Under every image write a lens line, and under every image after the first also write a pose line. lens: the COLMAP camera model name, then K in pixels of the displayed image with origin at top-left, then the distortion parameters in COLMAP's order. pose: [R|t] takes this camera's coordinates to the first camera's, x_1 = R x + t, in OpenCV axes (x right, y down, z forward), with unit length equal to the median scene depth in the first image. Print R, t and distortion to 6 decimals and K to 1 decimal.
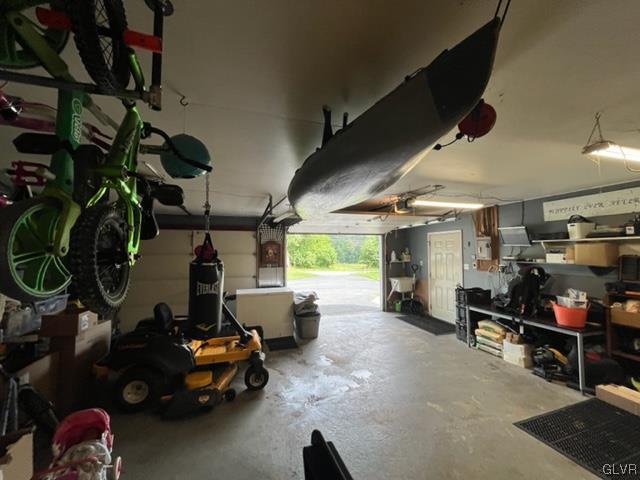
lens RADIAL K [[258.1, 0, 320.0], [0, 258.1, 240.0], [0, 0, 1]] dist [-0.000329, -0.000030]
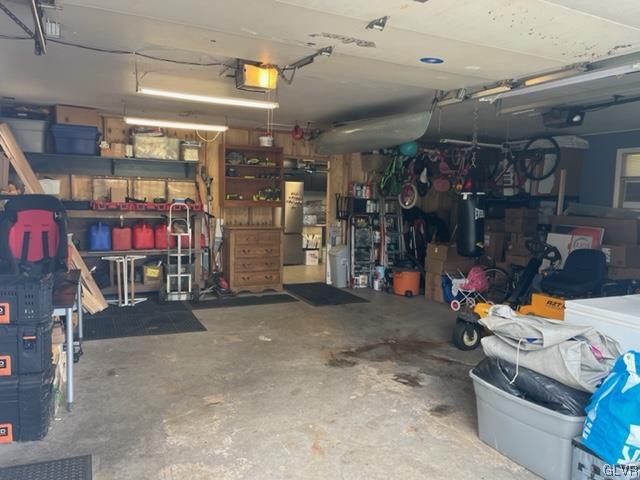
lens RADIAL K [[484.6, 0, 320.0], [0, 484.6, 240.0], [0, 0, 1]] dist [0.075720, -0.097025]
pose [[-0.991446, -0.012822, -0.129887, 0.383472], [-0.019047, 0.998723, 0.046798, 0.144242], [0.129121, 0.048872, -0.990424, 2.264986]]
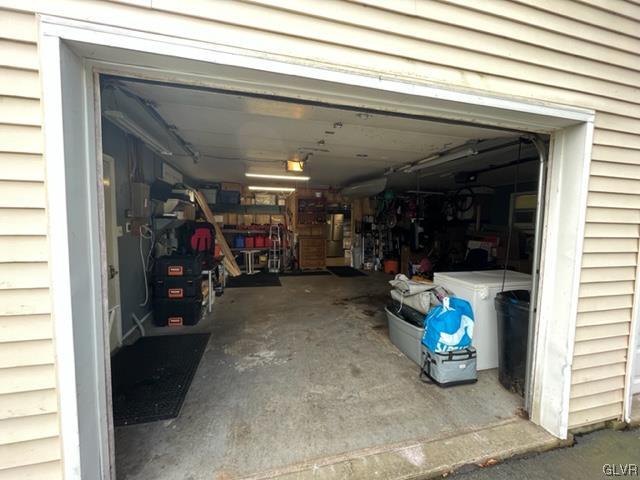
lens RADIAL K [[258.1, 0, 320.0], [0, 258.1, 240.0], [0, 0, 1]] dist [-0.000329, -0.000030]
pose [[-0.997681, -0.018078, 0.065626, 0.176686], [-0.016240, 0.999464, 0.028425, 0.151284], [-0.066105, 0.027293, -0.997439, 2.381520]]
